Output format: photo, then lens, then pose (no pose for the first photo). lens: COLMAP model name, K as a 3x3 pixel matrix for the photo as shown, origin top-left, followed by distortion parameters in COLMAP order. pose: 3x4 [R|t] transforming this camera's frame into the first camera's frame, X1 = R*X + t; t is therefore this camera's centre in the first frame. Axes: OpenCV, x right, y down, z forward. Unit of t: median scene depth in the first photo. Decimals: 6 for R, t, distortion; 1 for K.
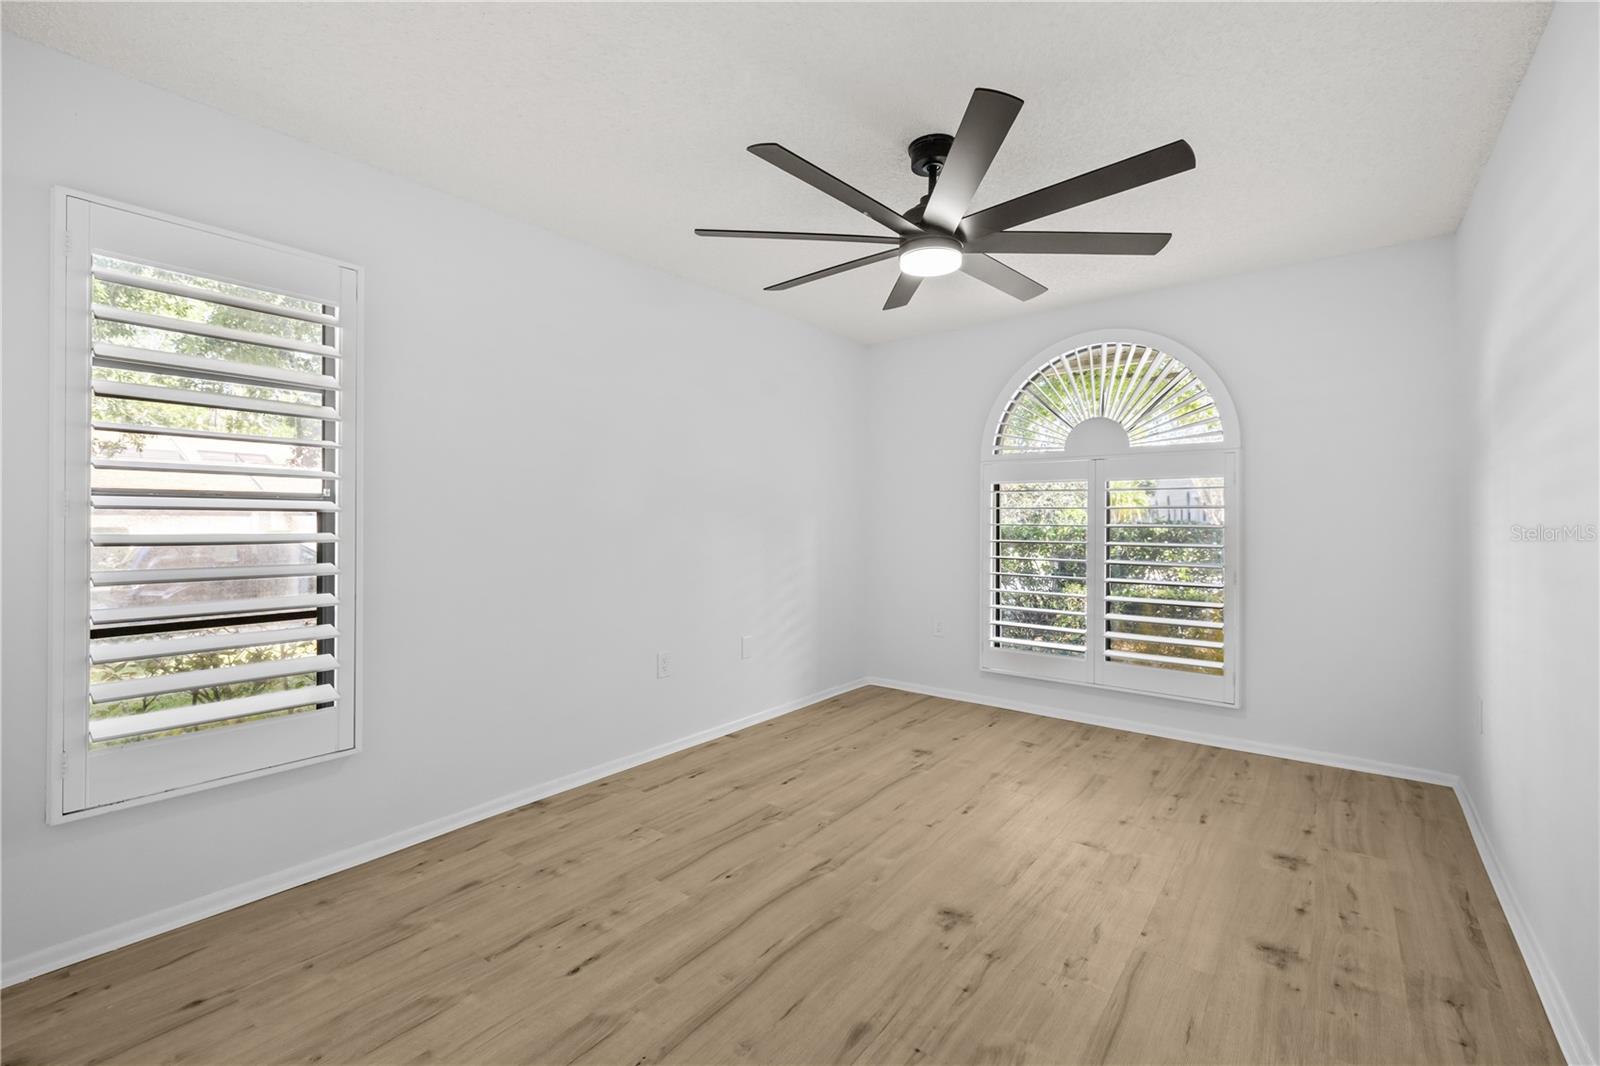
lens RADIAL K [[669.7, 0, 810.2], [0, 669.7, 516.2], [0, 0, 1]] dist [0.001496, -0.001025]
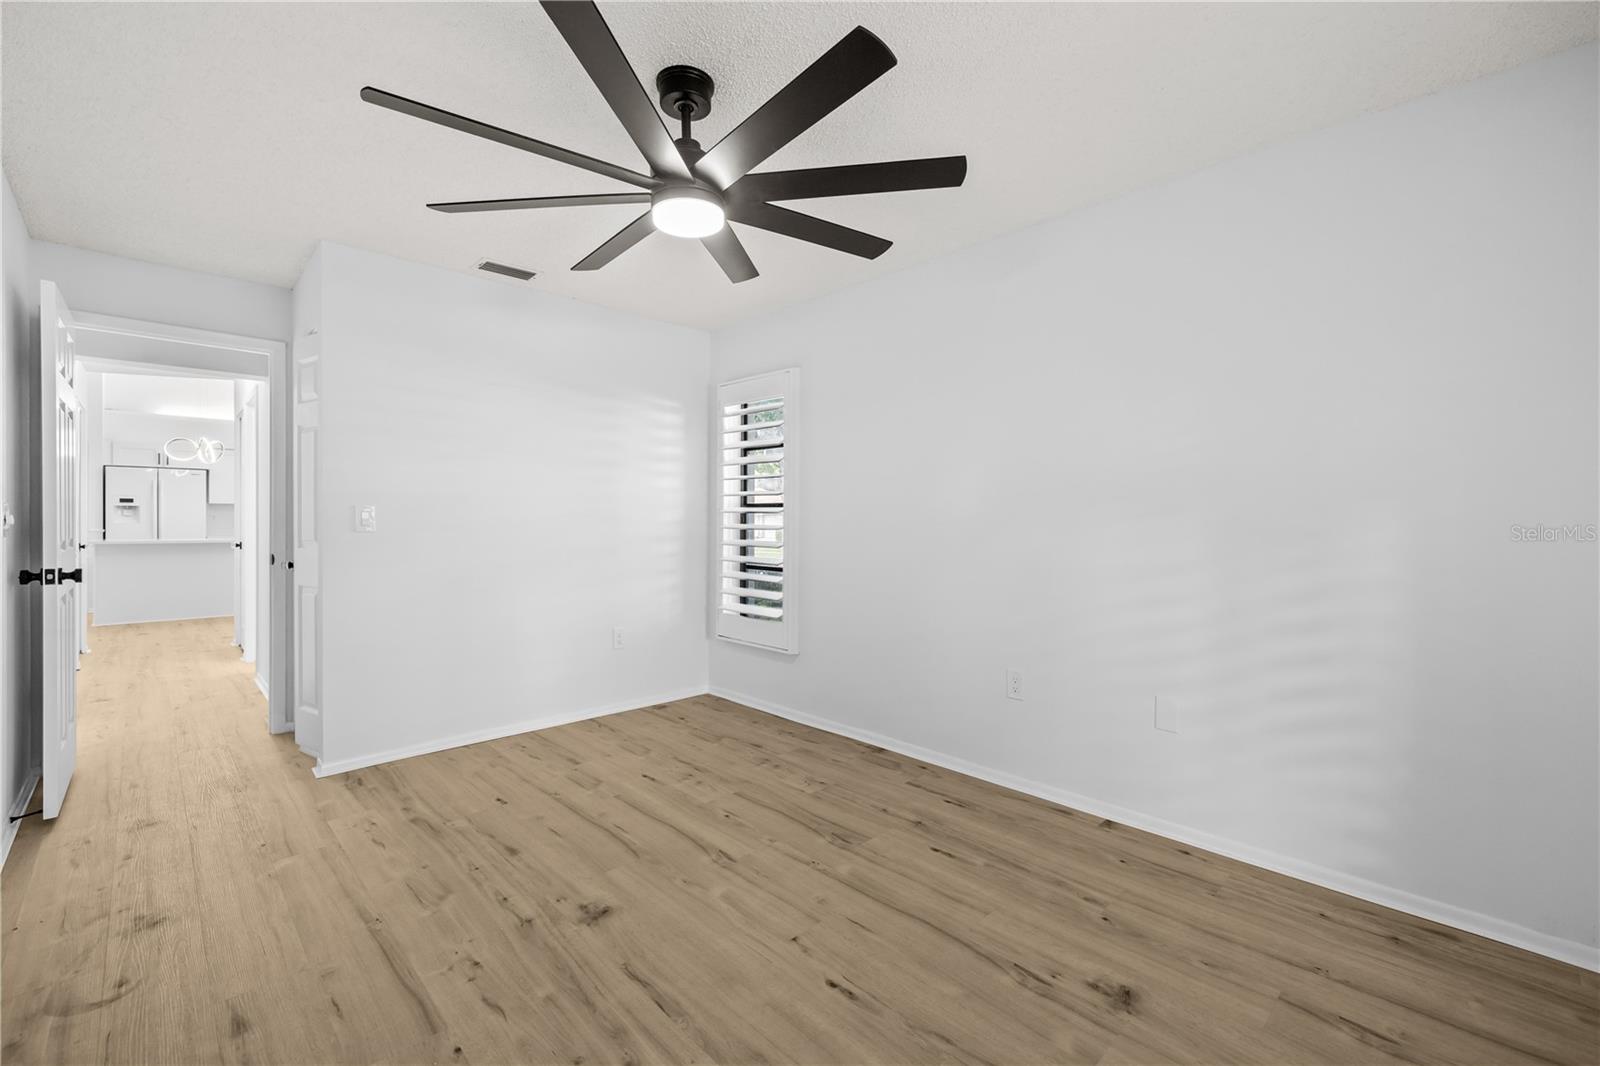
lens RADIAL K [[669.7, 0, 810.2], [0, 669.7, 516.2], [0, 0, 1]] dist [0.001496, -0.001025]
pose [[-0.122126, -0.004252, -0.992506, 0.866793], [0.002395, 0.999987, -0.004579, 0.004736], [0.992512, -0.002936, -0.122114, 1.064882]]
